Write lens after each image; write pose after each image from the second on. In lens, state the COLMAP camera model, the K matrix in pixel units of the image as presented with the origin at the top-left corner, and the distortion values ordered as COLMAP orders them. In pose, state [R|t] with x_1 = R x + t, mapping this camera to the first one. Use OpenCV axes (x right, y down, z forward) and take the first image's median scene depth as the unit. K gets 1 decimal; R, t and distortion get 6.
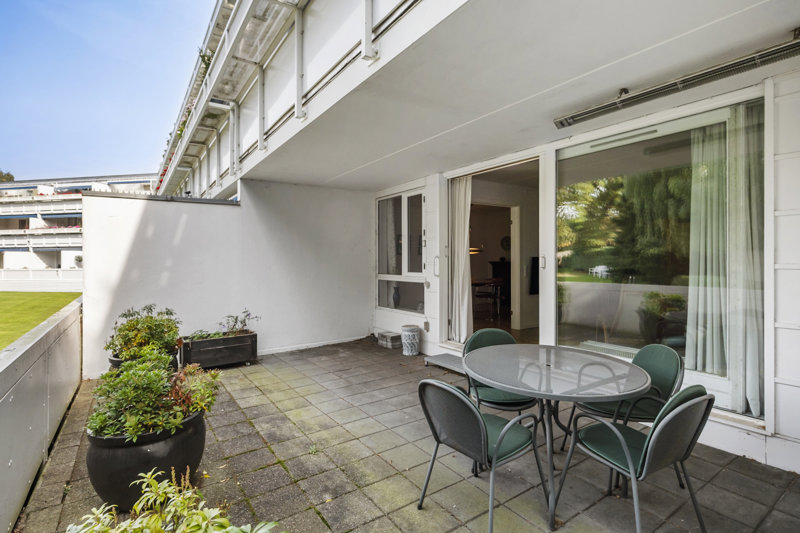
lens RADIAL K [[392.7, 0, 398.0], [0, 392.7, 260.8], [0, 0, 1]] dist [-0.001058, 0.000113]
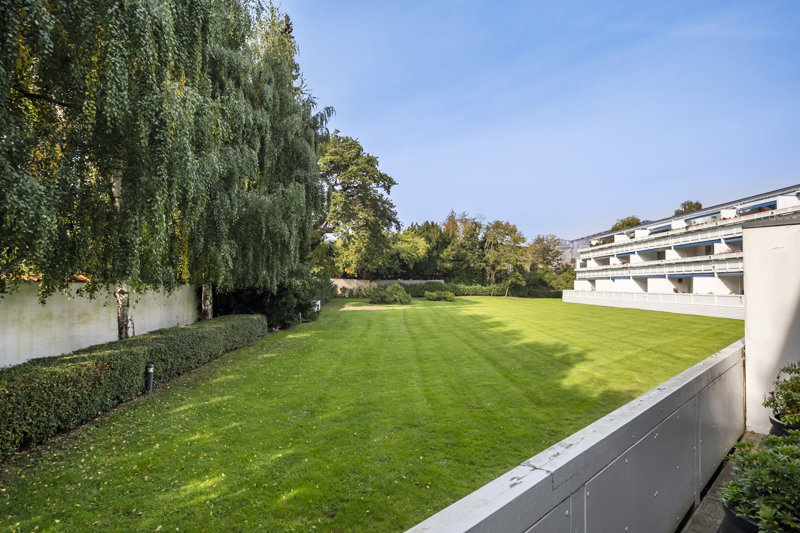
lens RADIAL K [[429.5, 0, 404.0], [0, 429.5, 266.9], [0, 0, 1]] dist [0.006684, -0.002805]
pose [[0.185961, -0.037547, -0.981840, 0.006708], [-0.001648, 0.999256, -0.038526, -0.005052], [0.982556, 0.008783, 0.185760, 0.003280]]
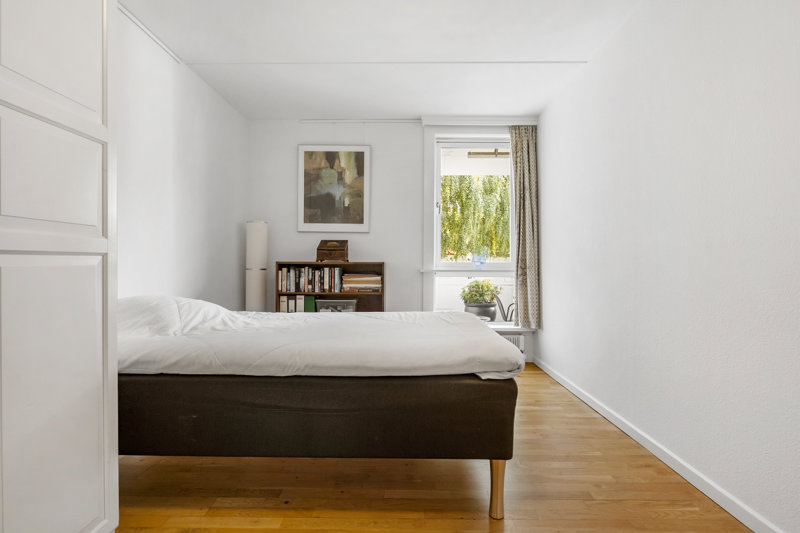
lens RADIAL K [[392.7, 0, 402.8], [0, 392.7, 263.9], [0, 0, 1]] dist [-0.001058, 0.000113]
pose [[-0.579652, 0.003867, -0.814855, 0.172485], [-0.001659, 0.999981, 0.005926, 0.003610], [0.814863, 0.004786, -0.579634, 0.105666]]
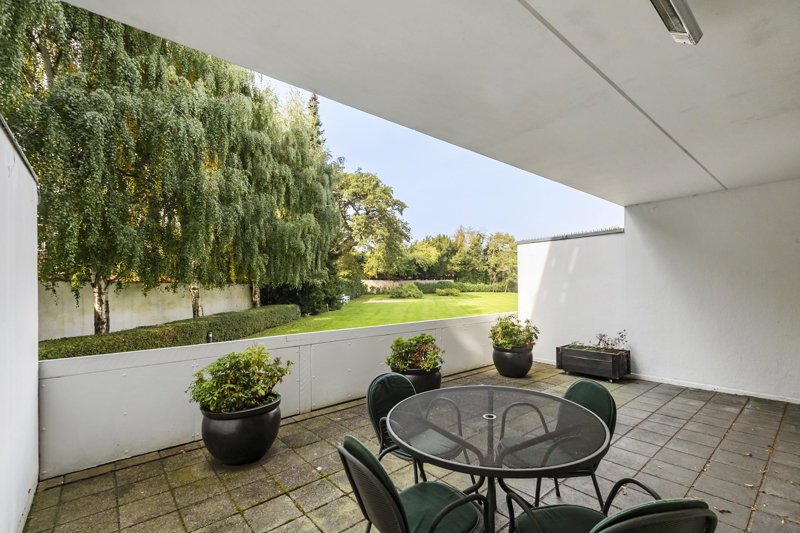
lens RADIAL K [[358.7, 0, 423.1], [0, 358.7, 280.4], [0, 0, 1]] dist [0.021424, 0.000696]
pose [[0.118046, -0.012001, -0.992936, 0.091609], [0.010905, 0.999882, -0.010789, -0.001222], [0.992948, -0.009555, 0.118163, 0.062600]]
